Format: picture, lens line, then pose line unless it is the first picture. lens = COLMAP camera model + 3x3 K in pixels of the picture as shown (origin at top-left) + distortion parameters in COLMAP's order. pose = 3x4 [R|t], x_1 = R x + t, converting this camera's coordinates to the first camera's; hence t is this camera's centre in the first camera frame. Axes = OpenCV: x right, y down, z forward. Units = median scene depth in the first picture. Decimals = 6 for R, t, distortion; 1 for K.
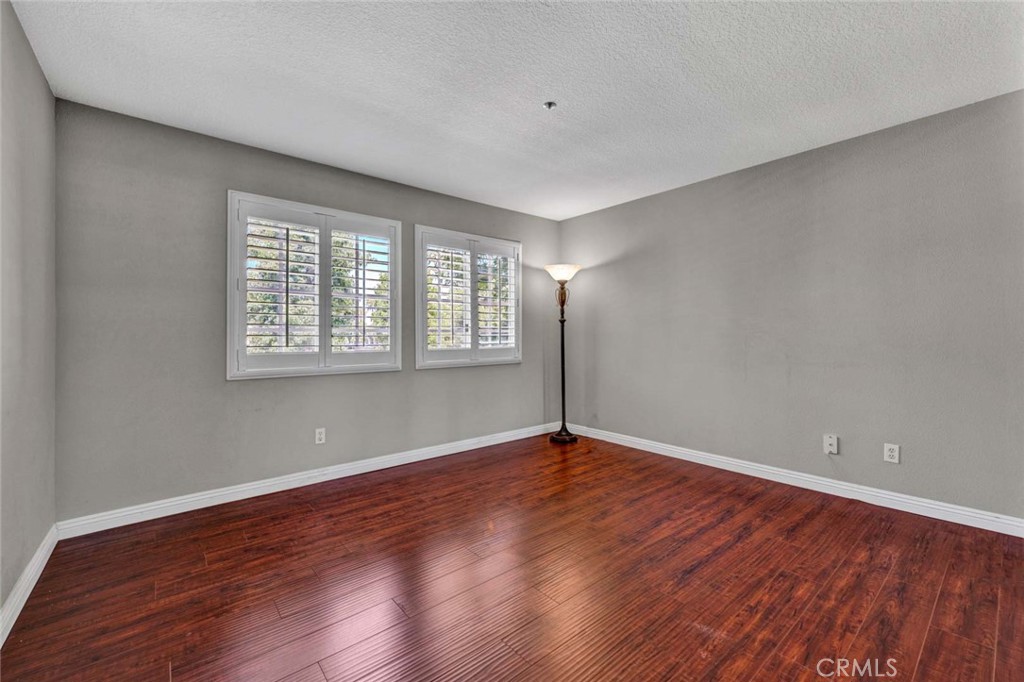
lens RADIAL K [[427.2, 0, 513.6], [0, 427.2, 336.3], [0, 0, 1]] dist [-0.000556, 0.000004]
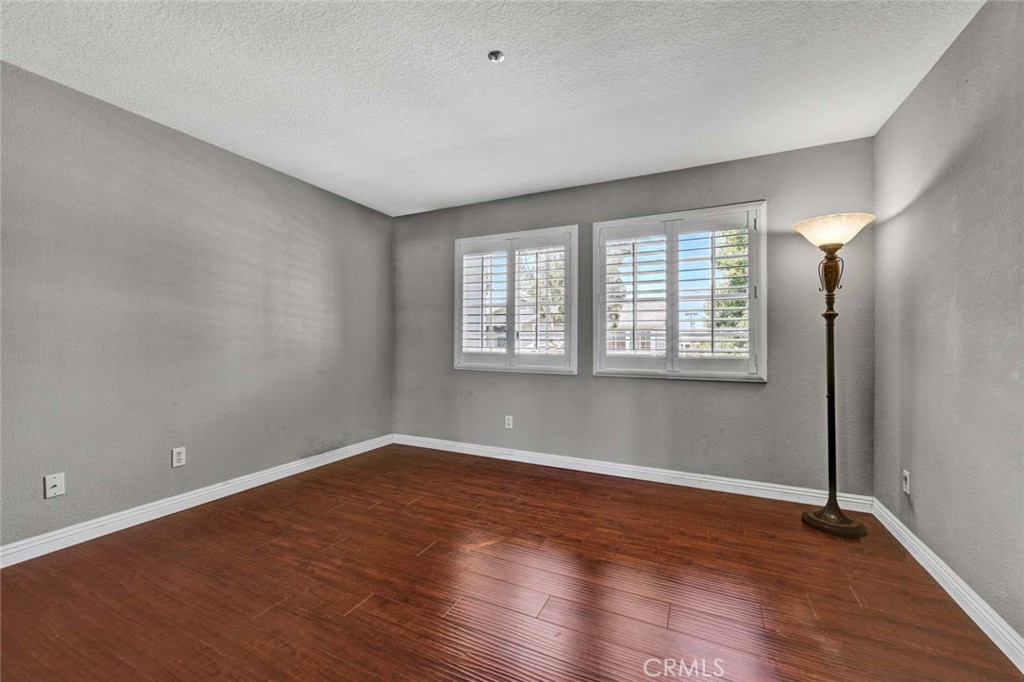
lens RADIAL K [[413.8, 0, 517.3], [0, 413.8, 337.7], [0, 0, 1]] dist [-0.000727, 0.000004]
pose [[0.396023, 0.000873, -0.918240, 0.632722], [-0.007823, 0.999966, -0.002423, -0.003084], [0.918207, 0.008143, 0.396016, 0.552533]]
